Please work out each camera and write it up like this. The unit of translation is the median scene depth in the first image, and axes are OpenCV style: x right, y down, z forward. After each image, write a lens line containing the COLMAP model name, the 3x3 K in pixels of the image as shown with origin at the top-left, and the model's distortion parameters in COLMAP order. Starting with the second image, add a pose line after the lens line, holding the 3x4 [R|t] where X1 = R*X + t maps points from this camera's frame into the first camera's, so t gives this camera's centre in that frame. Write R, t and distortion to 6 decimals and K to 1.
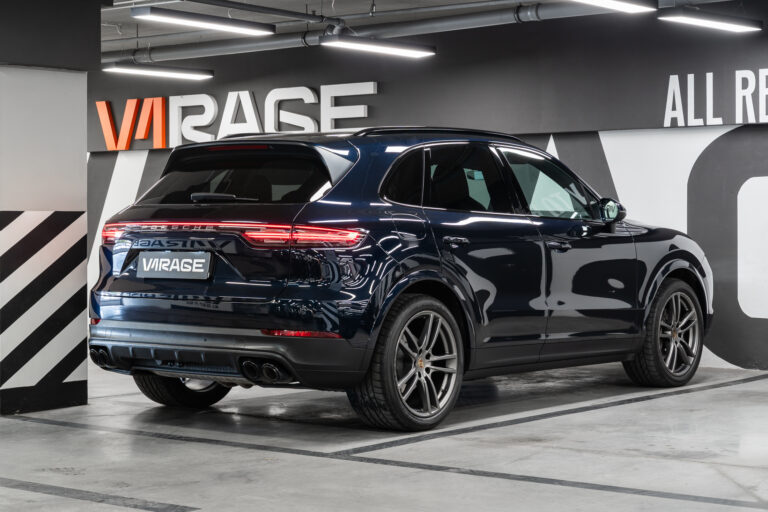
lens RADIAL K [[1522.2, 0, 384.0], [0, 1522.2, 256.0], [0, 0, 1]] dist [0.018371, 0.094346]
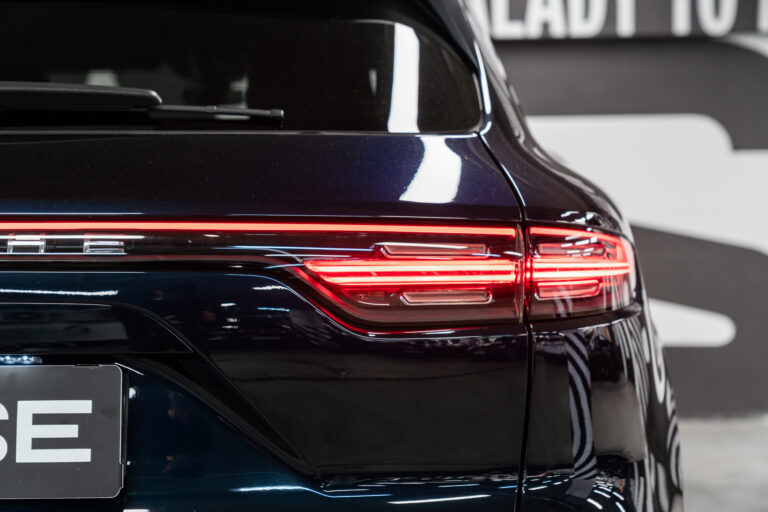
lens RADIAL K [[1364.6, 0, 384.0], [0, 1364.6, 256.0], [0, 0, 1]] dist [-0.003244, 0.013078]
pose [[0.793253, -0.034618, 0.607908, -0.188924], [0.021082, 0.999345, 0.029400, -0.020692], [-0.608527, -0.010505, 0.793463, 0.796824]]
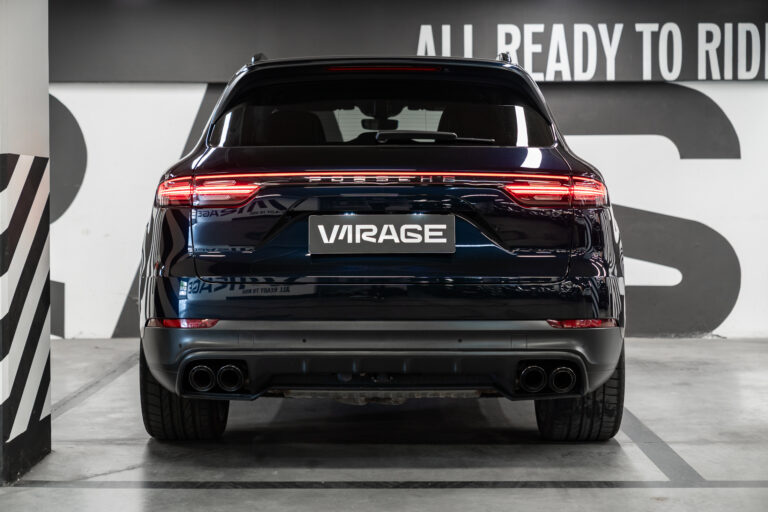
lens RADIAL K [[1442.8, 0, 384.0], [0, 1442.8, 256.0], [0, 0, 1]] dist [0.015285, 0.003956]
pose [[0.784796, -0.024267, 0.619279, -0.527045], [0.014834, 0.999682, 0.020375, 0.002569], [-0.619577, -0.006803, 0.784907, 0.477916]]
